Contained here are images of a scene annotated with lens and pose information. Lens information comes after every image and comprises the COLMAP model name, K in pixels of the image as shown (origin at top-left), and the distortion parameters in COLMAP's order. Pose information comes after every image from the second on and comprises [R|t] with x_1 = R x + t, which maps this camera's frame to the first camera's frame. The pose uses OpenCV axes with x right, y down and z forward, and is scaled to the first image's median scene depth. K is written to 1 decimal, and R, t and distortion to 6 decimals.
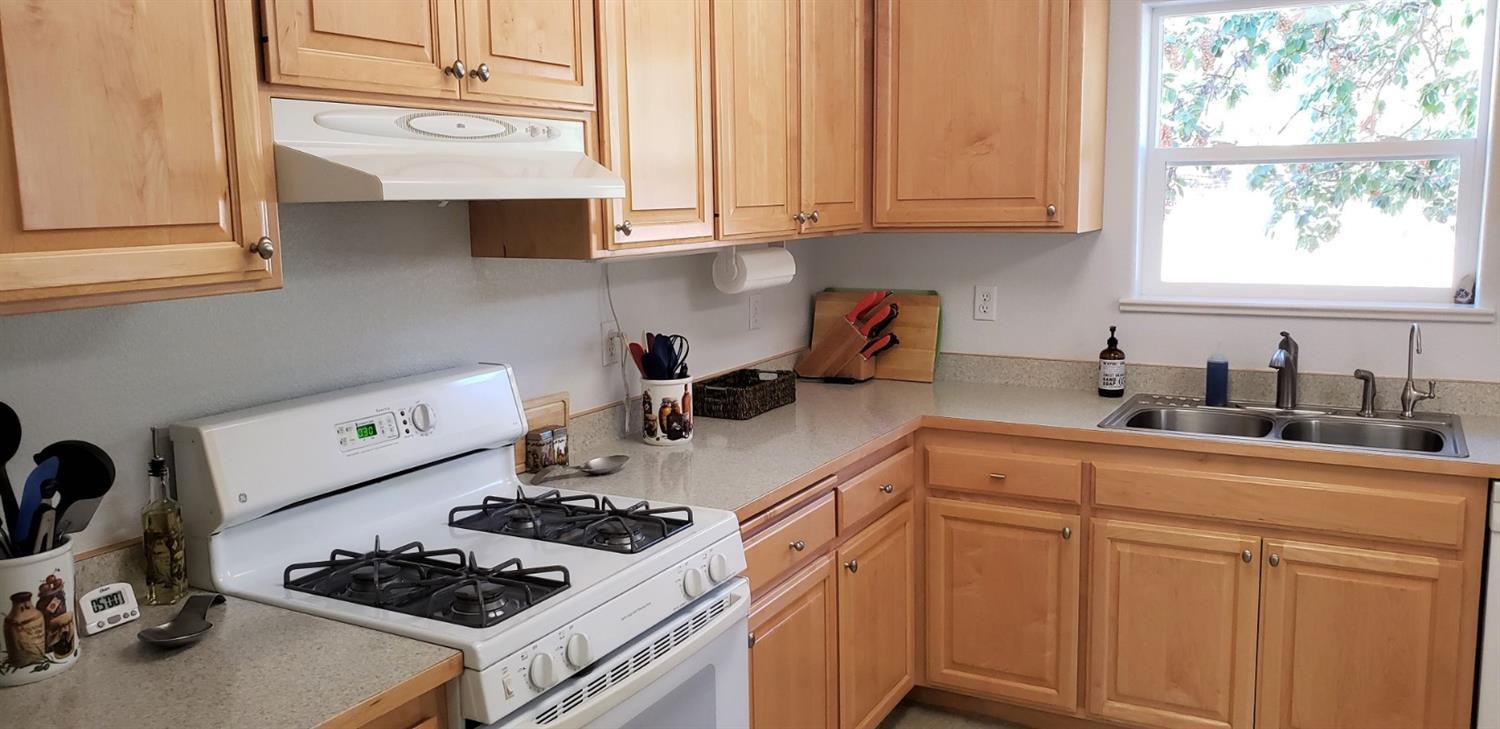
lens RADIAL K [[1169.1, 0, 751.0], [0, 1169.1, 358.6], [0, 0, 1]] dist [0.024530, -0.021066]
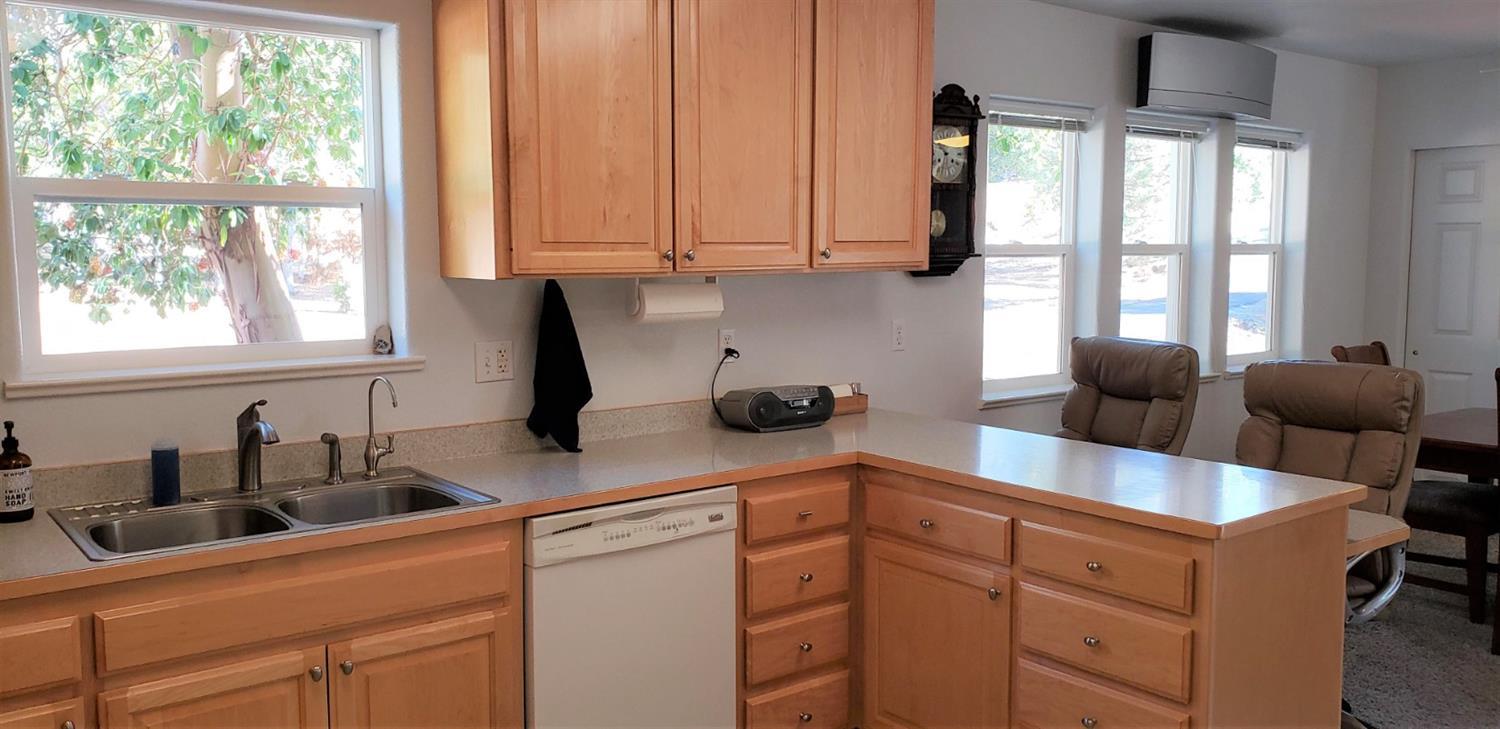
lens RADIAL K [[1169.1, 0, 752.3], [0, 1169.1, 372.2], [0, 0, 1]] dist [0.024530, -0.021066]
pose [[0.402388, -0.080301, 0.911941, -0.169405], [0.131211, 0.990920, 0.029359, -0.021349], [-0.906017, 0.107843, 0.409270, 0.346948]]
